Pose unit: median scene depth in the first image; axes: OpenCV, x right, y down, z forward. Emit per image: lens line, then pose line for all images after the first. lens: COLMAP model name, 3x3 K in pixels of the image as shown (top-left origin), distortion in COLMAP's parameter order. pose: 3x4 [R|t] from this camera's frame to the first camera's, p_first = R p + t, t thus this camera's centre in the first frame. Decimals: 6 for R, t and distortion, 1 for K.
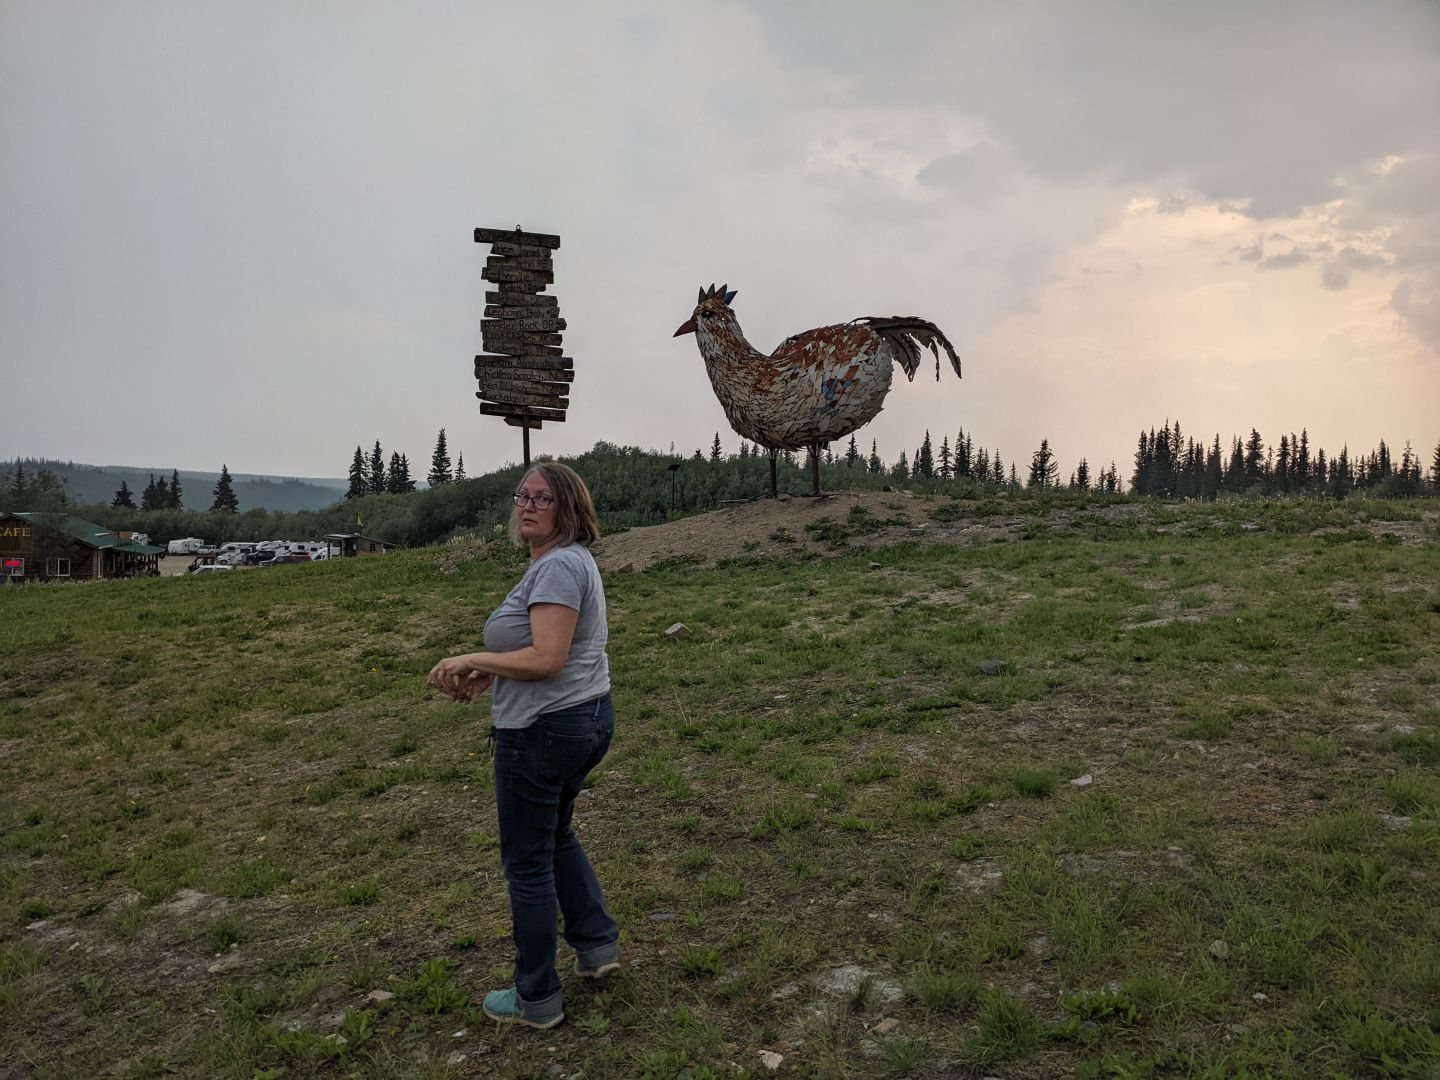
lens RADIAL K [[1131.3, 0, 726.4], [0, 1131.3, 583.3], [0, 0, 1]] dist [0.025708, -0.068315]
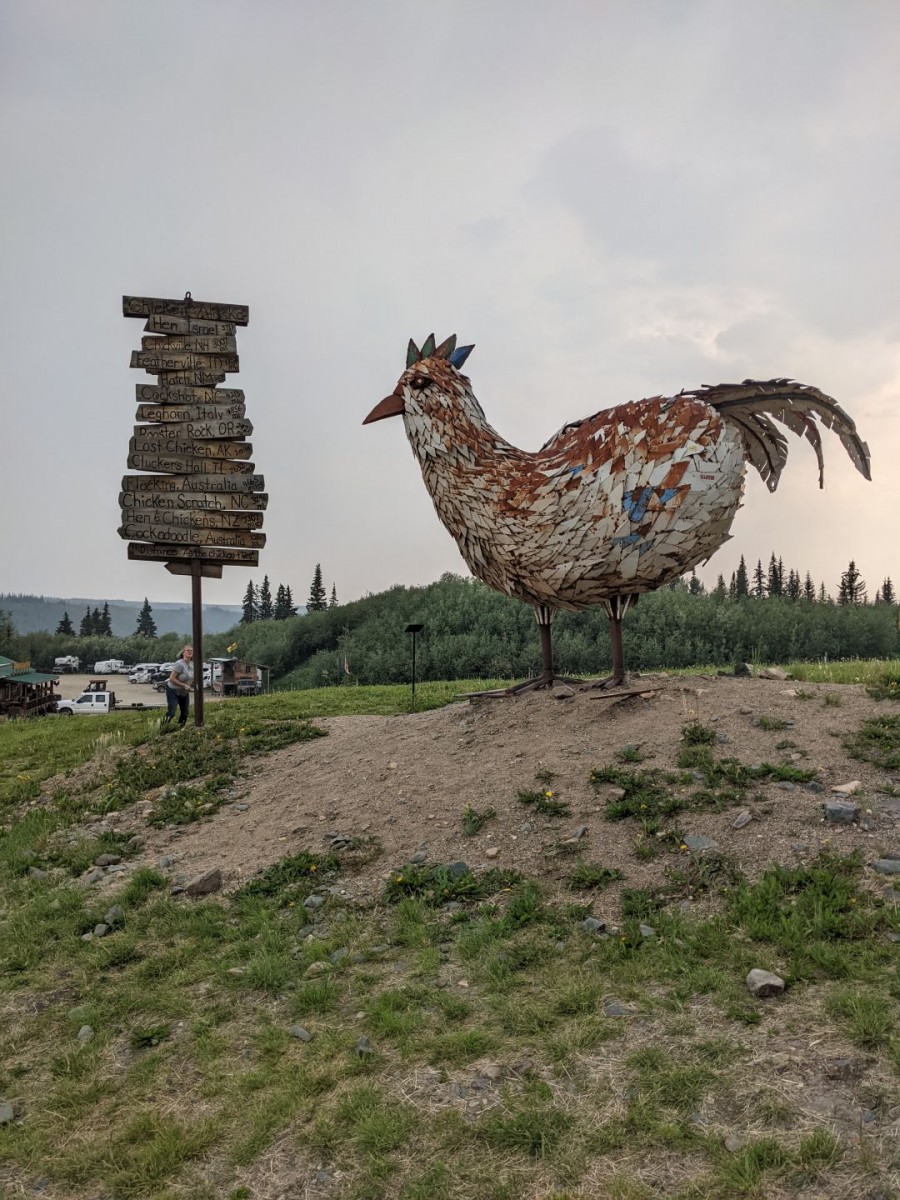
lens RADIAL K [[942.7, 0, 471.7], [0, 942.7, 601.5], [0, 0, 1]] dist [0.025708, -0.068315]
pose [[0.994765, -0.019919, -0.100232, 0.047053], [0.010874, 0.995884, -0.089986, -0.069336], [0.101612, 0.088425, 0.990886, 0.450154]]
